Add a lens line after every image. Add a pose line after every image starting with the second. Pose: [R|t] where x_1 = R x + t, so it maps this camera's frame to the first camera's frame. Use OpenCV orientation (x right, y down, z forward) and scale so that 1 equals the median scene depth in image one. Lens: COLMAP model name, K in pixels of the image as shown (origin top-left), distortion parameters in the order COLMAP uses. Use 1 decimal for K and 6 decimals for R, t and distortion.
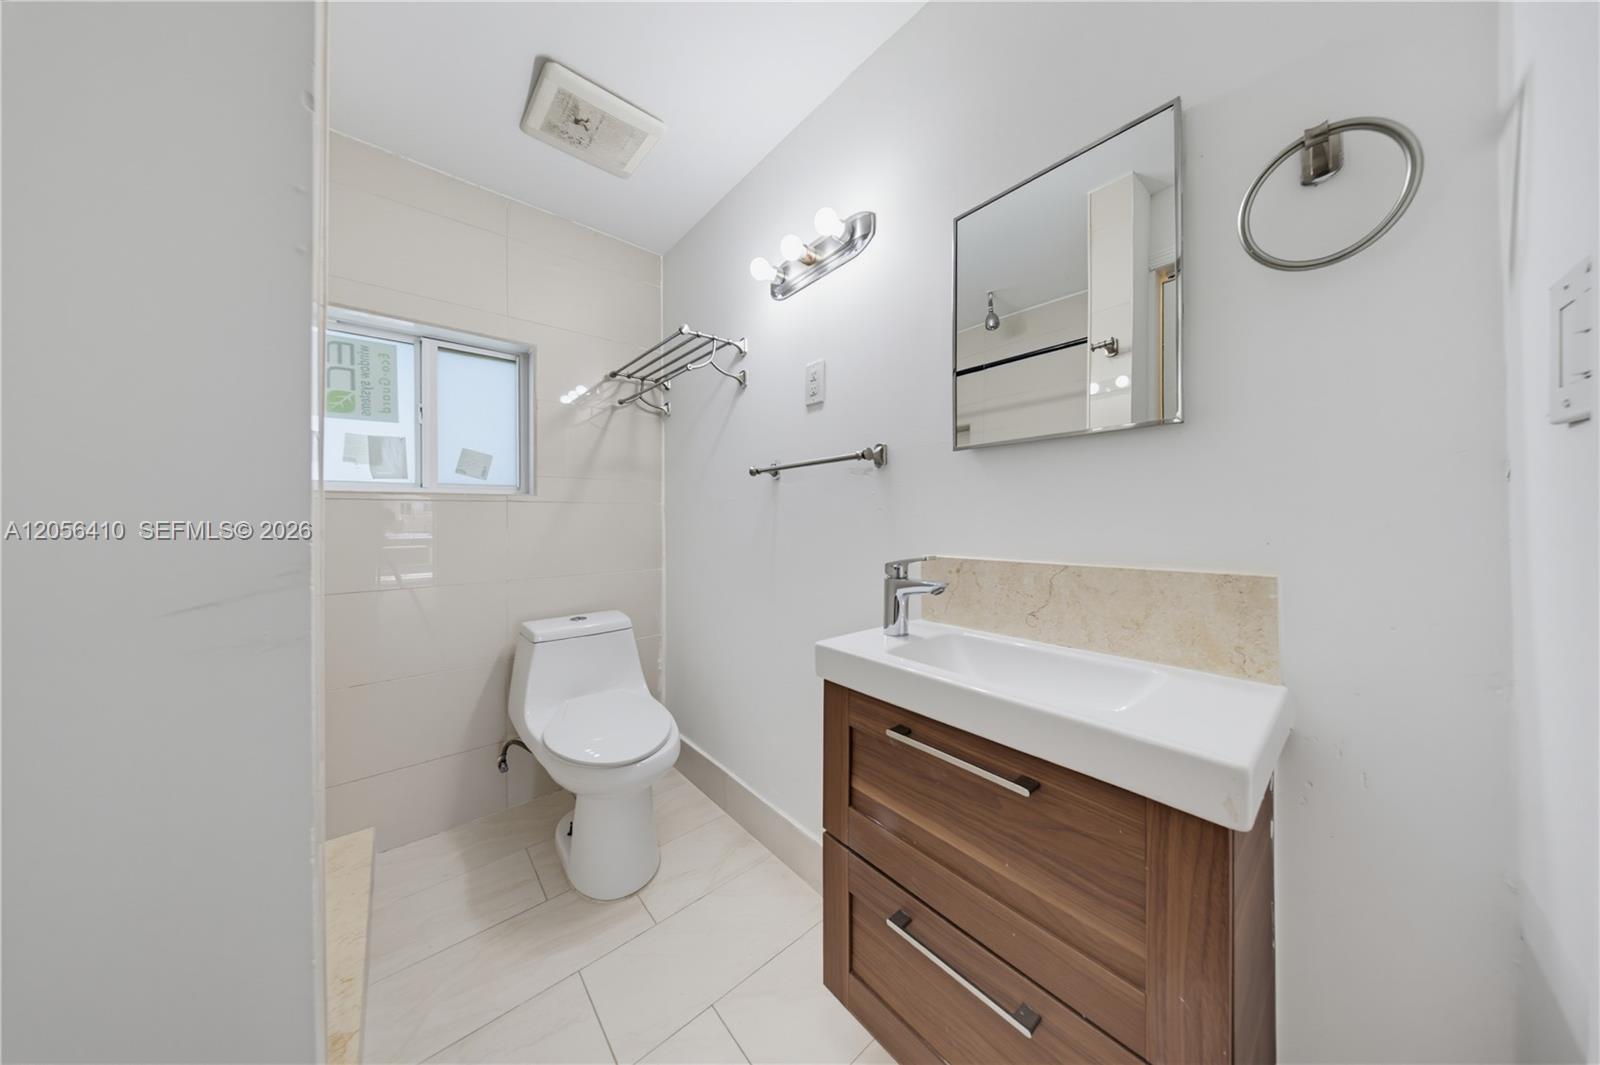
lens RADIAL K [[480.9, 0, 821.3], [0, 480.9, 519.6], [0, 0, 1]] dist [-0.003010, -0.001547]
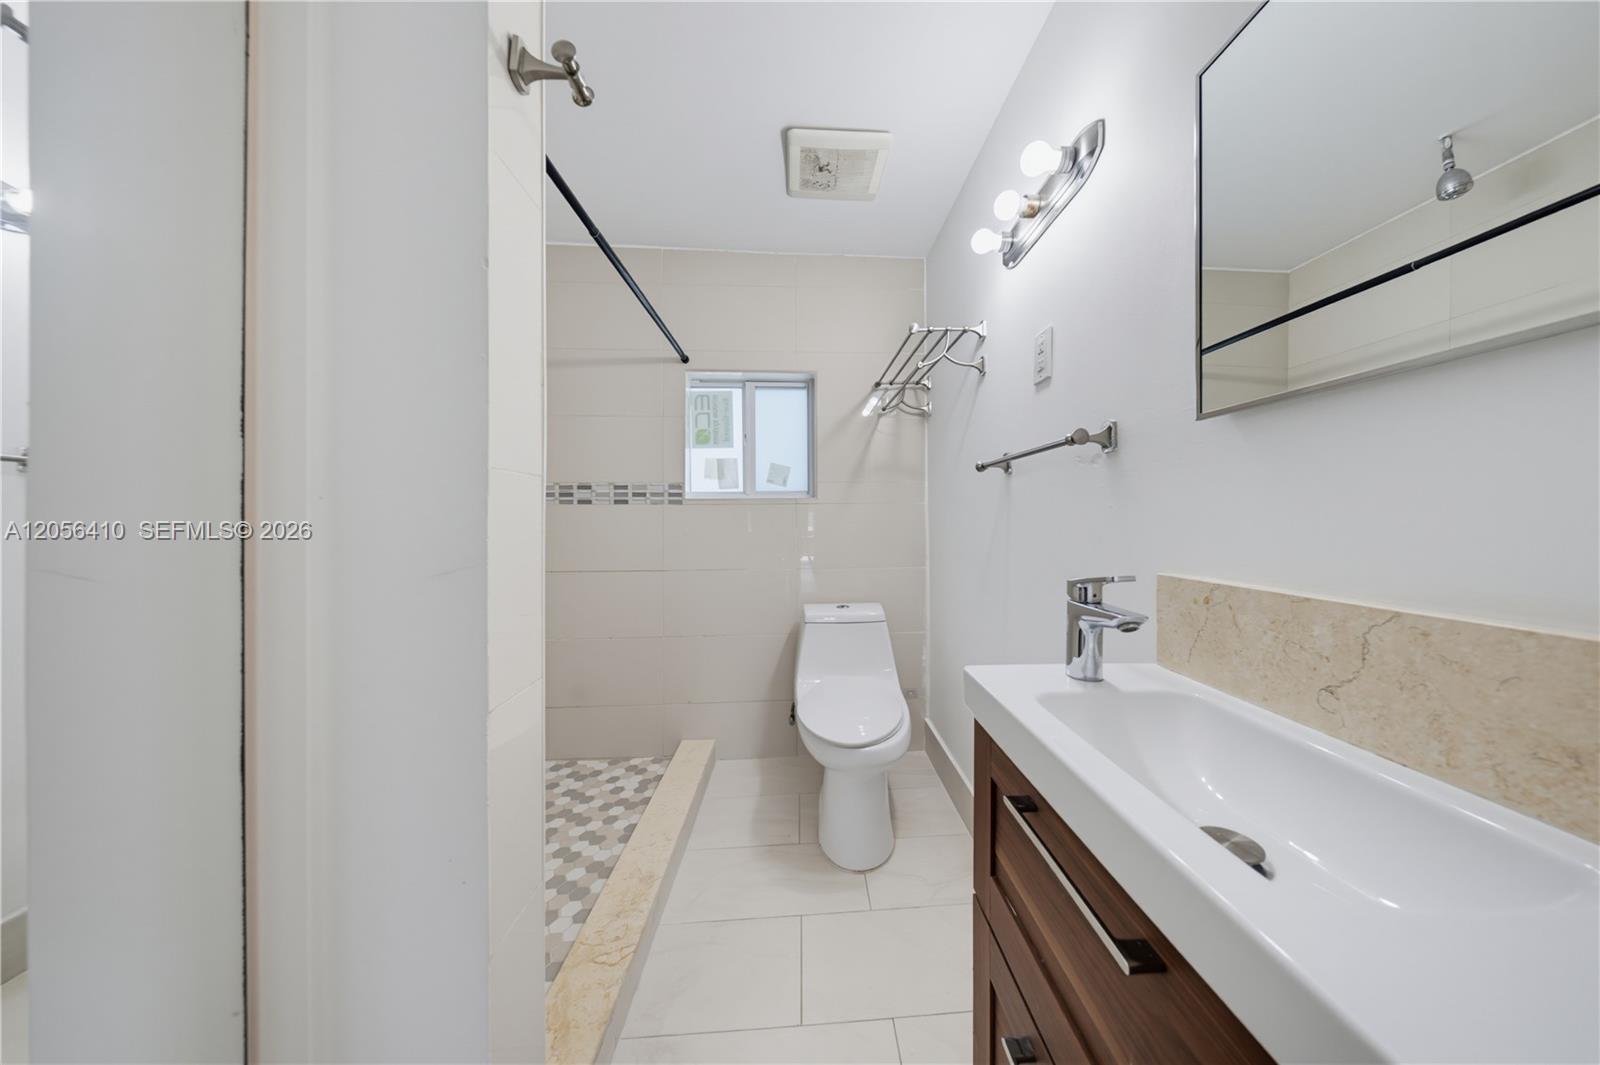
lens RADIAL K [[480.9, 0, 822.0], [0, 480.9, 517.3], [0, 0, 1]] dist [-0.003010, -0.001547]
pose [[0.783223, -0.000878, -0.621740, 0.166973], [0.001764, 0.999998, 0.000811, -0.005551], [0.621739, -0.001732, 0.783223, 0.092625]]
